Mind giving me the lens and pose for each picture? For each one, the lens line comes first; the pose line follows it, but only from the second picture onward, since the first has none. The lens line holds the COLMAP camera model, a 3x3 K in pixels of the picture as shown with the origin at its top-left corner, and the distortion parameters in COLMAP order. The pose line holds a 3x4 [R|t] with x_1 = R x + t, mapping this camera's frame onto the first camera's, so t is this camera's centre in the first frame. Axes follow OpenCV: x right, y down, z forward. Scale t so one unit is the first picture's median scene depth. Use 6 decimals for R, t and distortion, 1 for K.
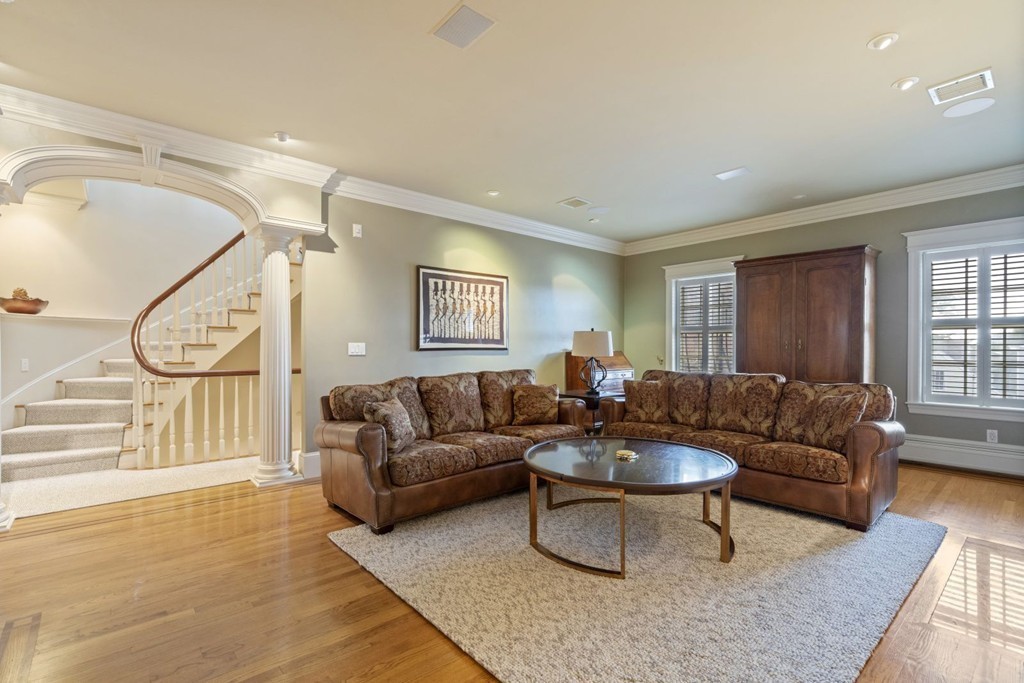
lens RADIAL K [[461.8, 0, 509.3], [0, 461.8, 348.6], [0, 0, 1]] dist [-0.005894, 0.002034]
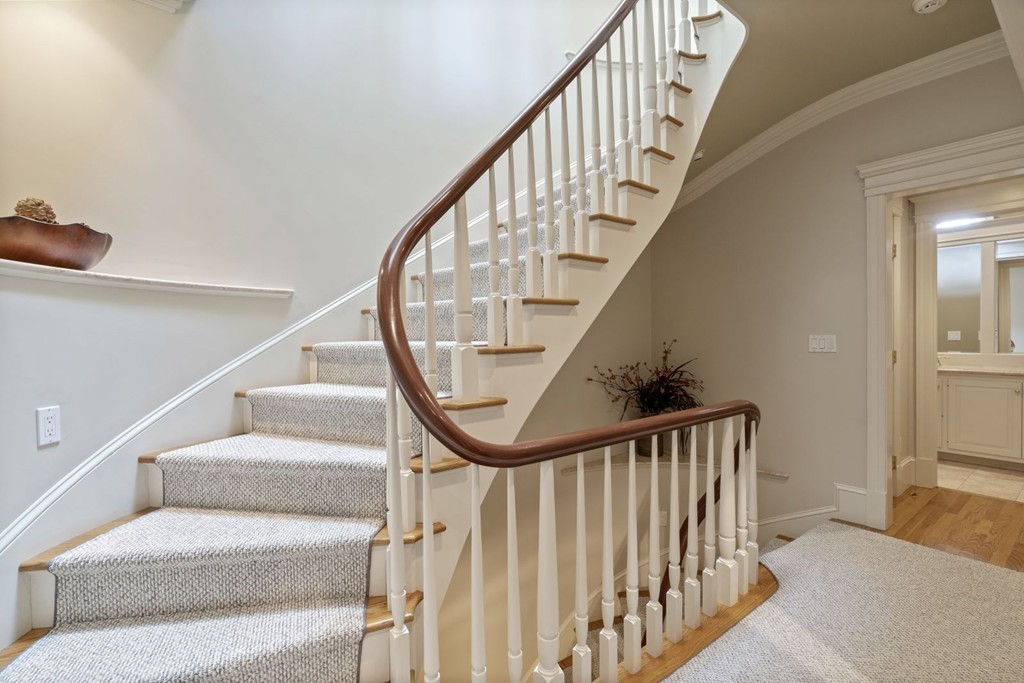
lens RADIAL K [[461.8, 0, 514.4], [0, 461.8, 343.9], [0, 0, 1]] dist [-0.005894, 0.002034]
pose [[0.997740, -0.015608, -0.065355, -0.650175], [0.016816, 0.999697, 0.017973, -0.019559], [0.065055, -0.019031, 0.997700, 0.644762]]
